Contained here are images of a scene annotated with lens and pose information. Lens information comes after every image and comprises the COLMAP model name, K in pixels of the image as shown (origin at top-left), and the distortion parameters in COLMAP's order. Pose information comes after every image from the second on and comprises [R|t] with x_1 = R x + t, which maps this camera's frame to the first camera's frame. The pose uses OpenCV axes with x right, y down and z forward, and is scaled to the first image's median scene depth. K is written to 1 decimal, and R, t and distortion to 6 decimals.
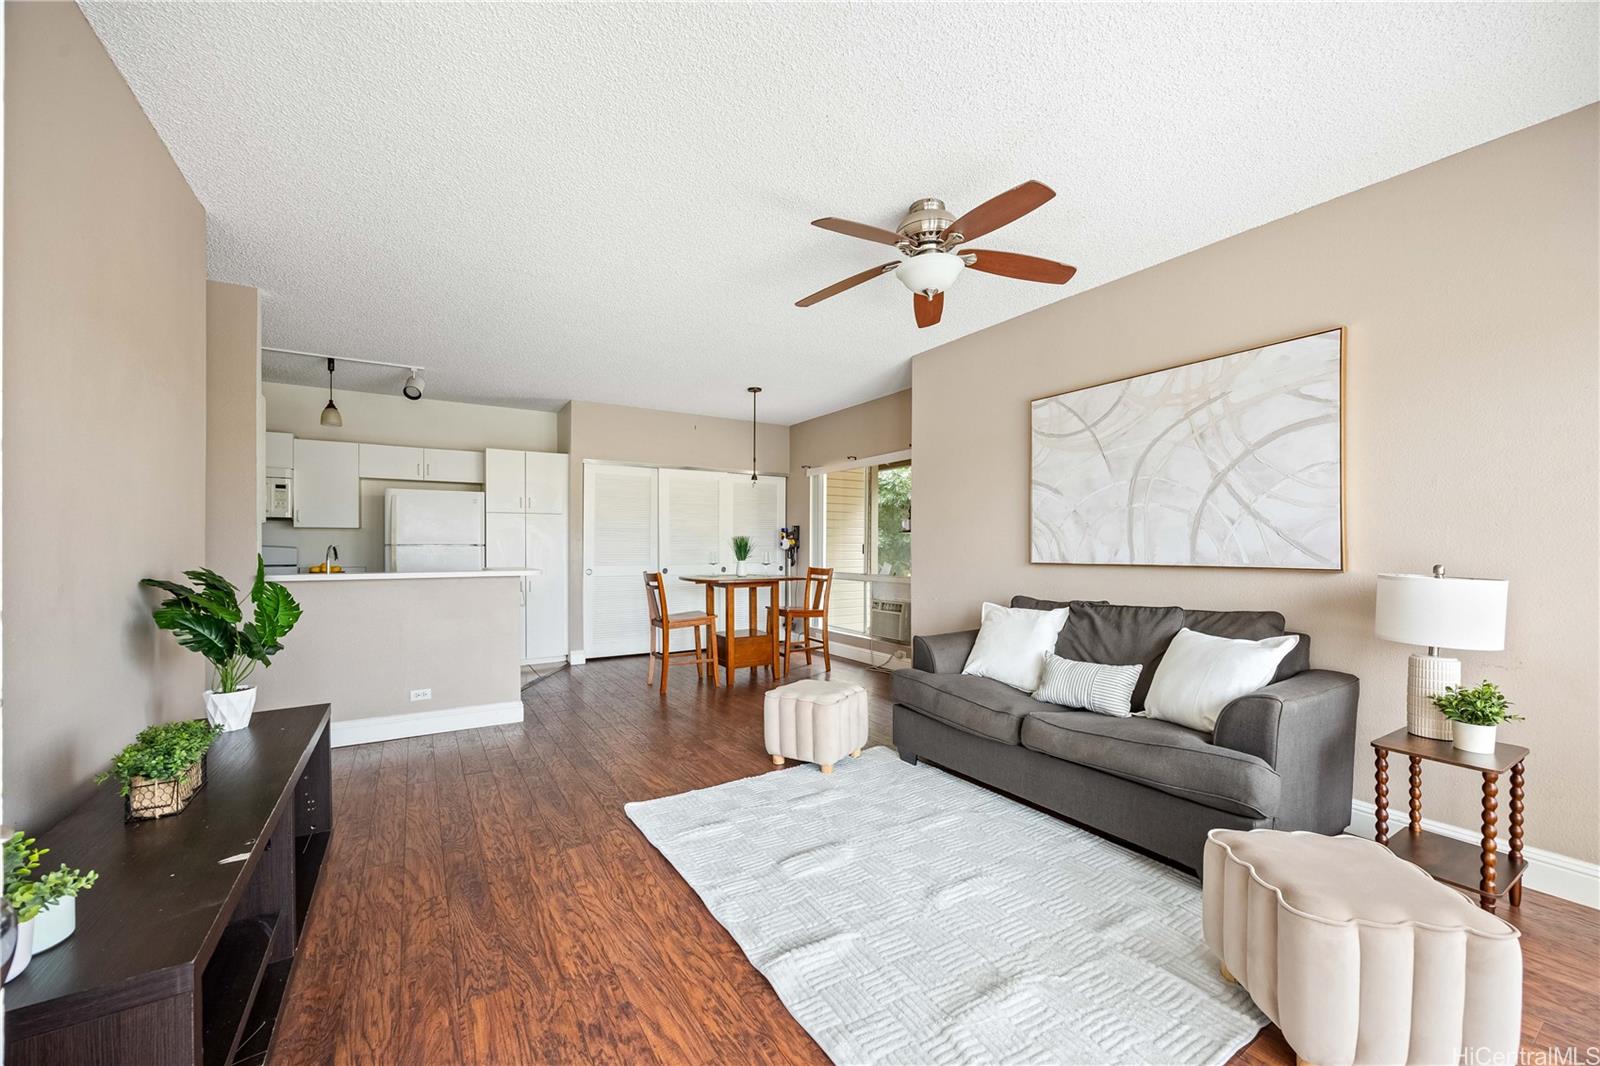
lens RADIAL K [[612.6, 0, 807.1], [0, 612.6, 544.9], [0, 0, 1]] dist [-0.000772, -0.000167]
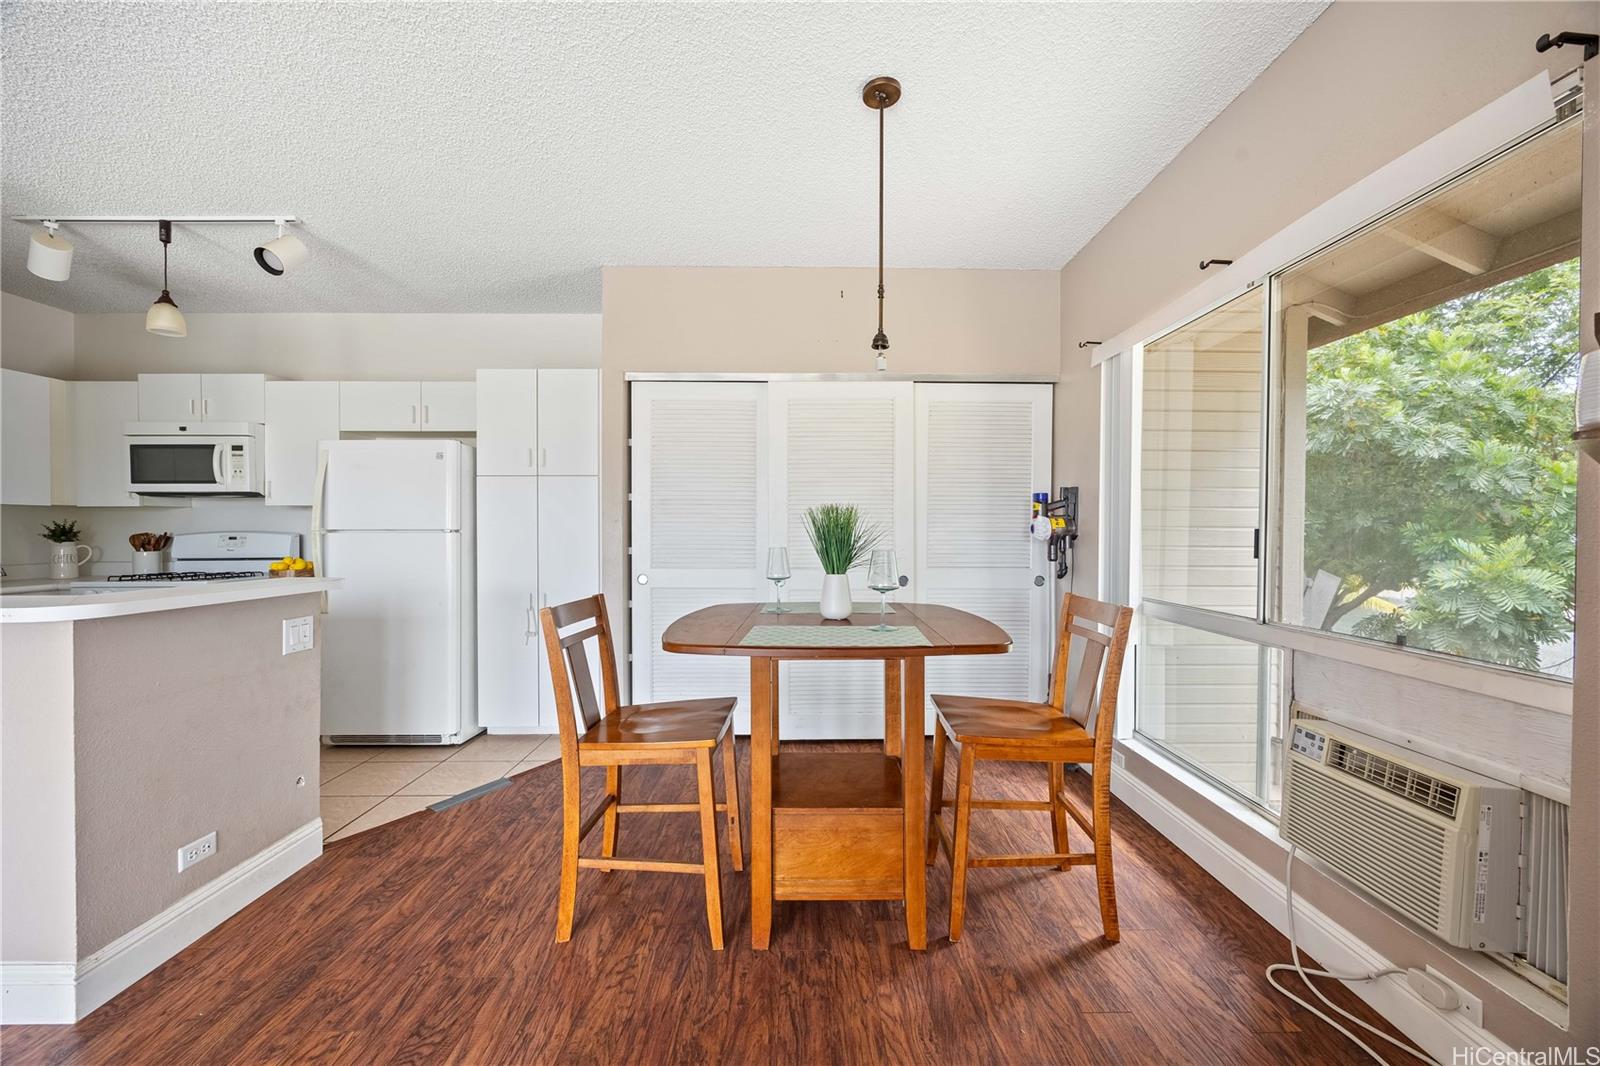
lens RADIAL K [[612.6, 0, 809.6], [0, 612.6, 540.1], [0, 0, 1]] dist [-0.000772, -0.000167]
pose [[0.853889, 0.008413, -0.520387, 0.062641], [-0.000080, 0.999871, 0.016034, -0.000499], [0.520455, -0.013650, 0.853780, 0.645377]]
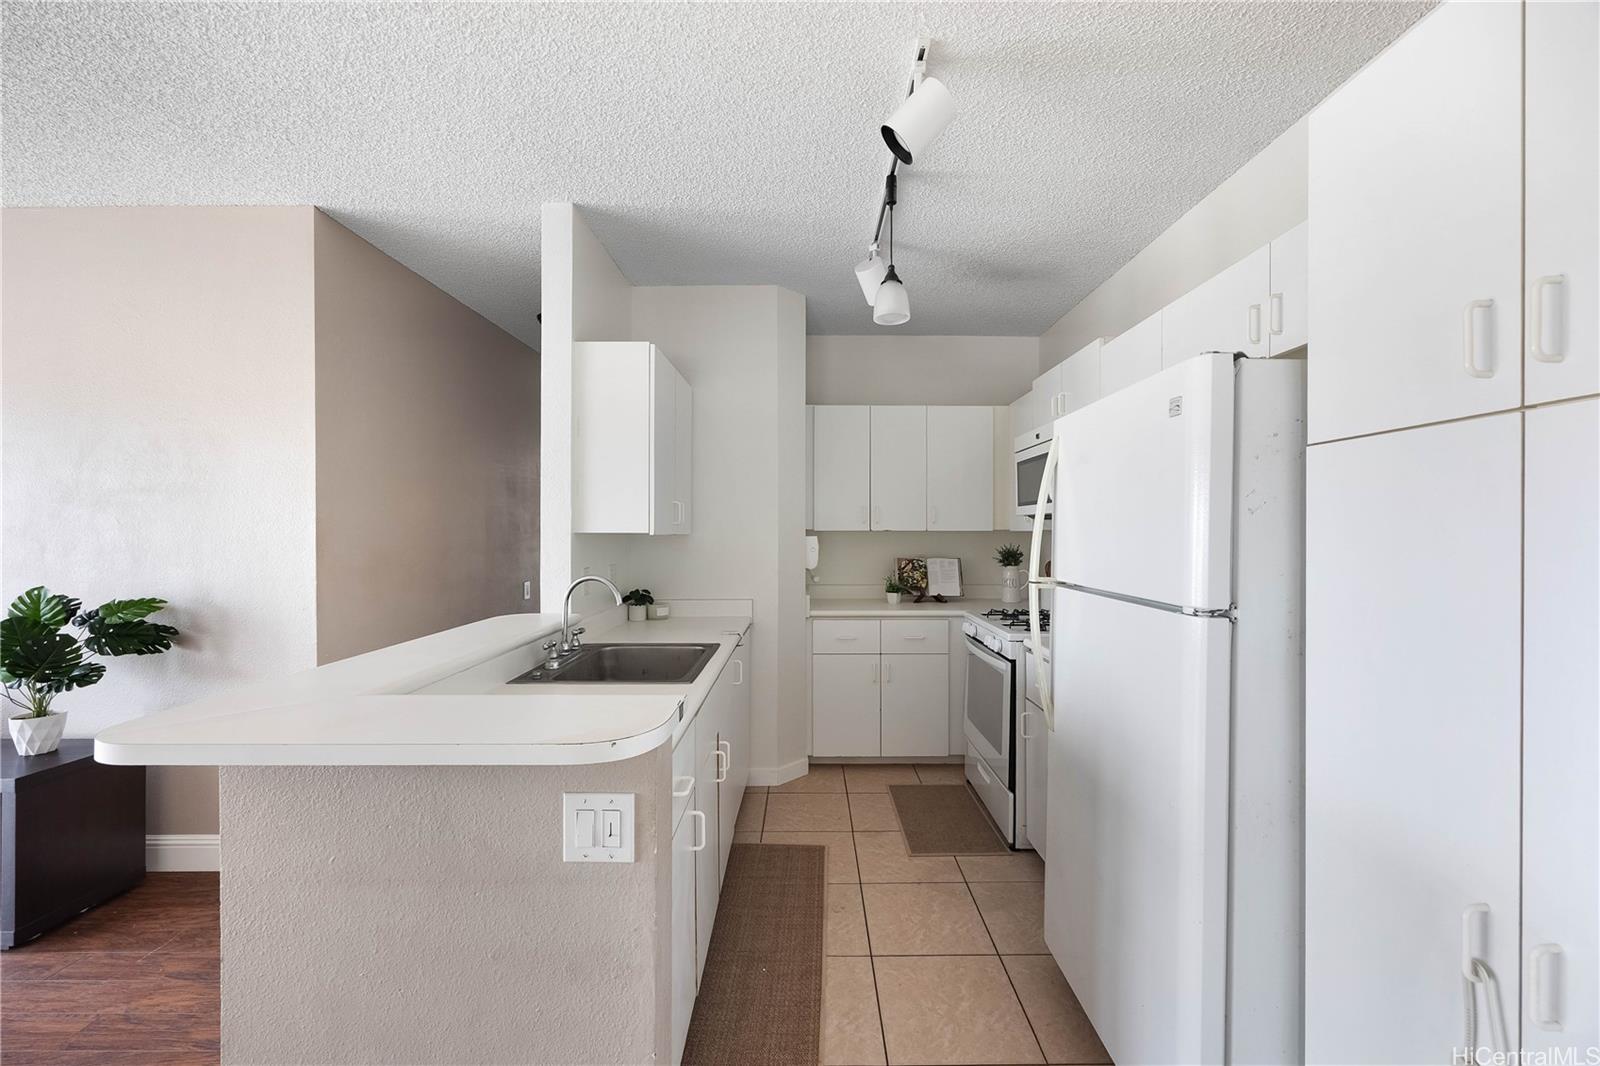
lens RADIAL K [[612.6, 0, 798.8], [0, 612.6, 532.6], [0, 0, 1]] dist [-0.000772, -0.000167]
pose [[-0.538841, 0.004937, -0.842393, -0.255026], [0.001664, 0.999987, 0.004797, -0.025705], [0.842406, 0.001183, -0.538842, 0.935288]]
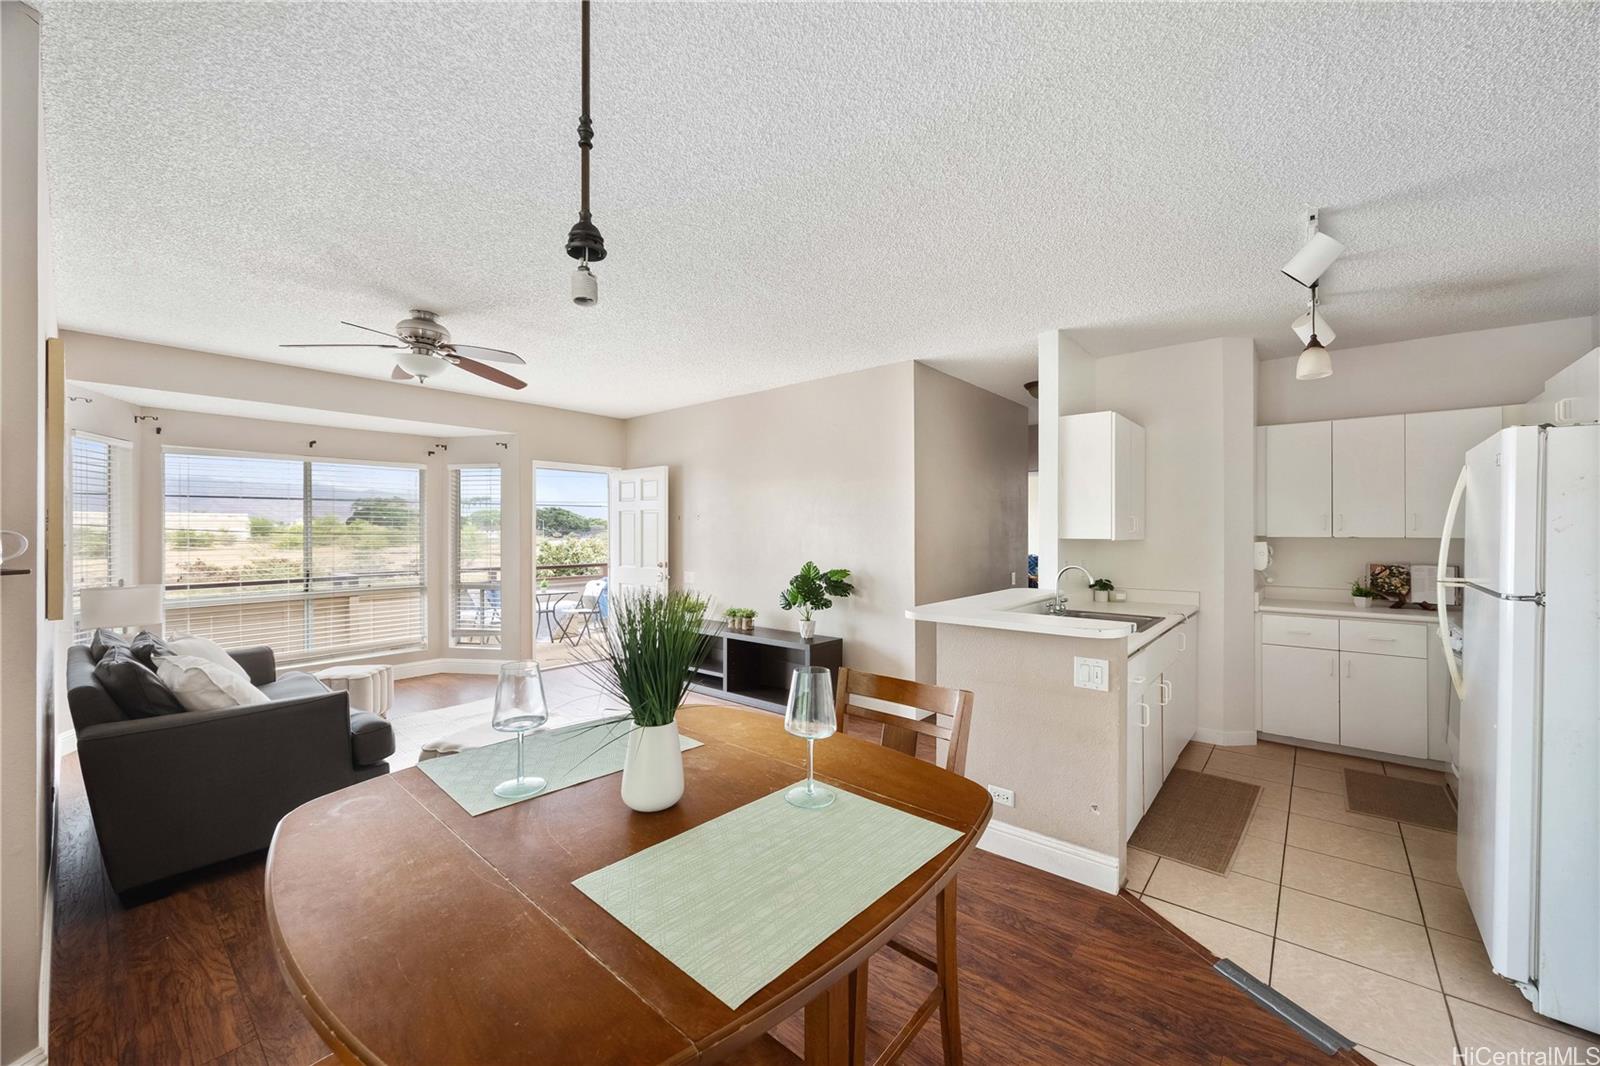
lens RADIAL K [[612.6, 0, 815.6], [0, 612.6, 529.0], [0, 0, 1]] dist [-0.000772, -0.000167]
pose [[-0.948125, -0.000666, -0.317898, -0.081245], [0.000896, 0.999988, -0.004766, -0.030728], [0.317897, -0.004804, -0.948113, 1.106848]]
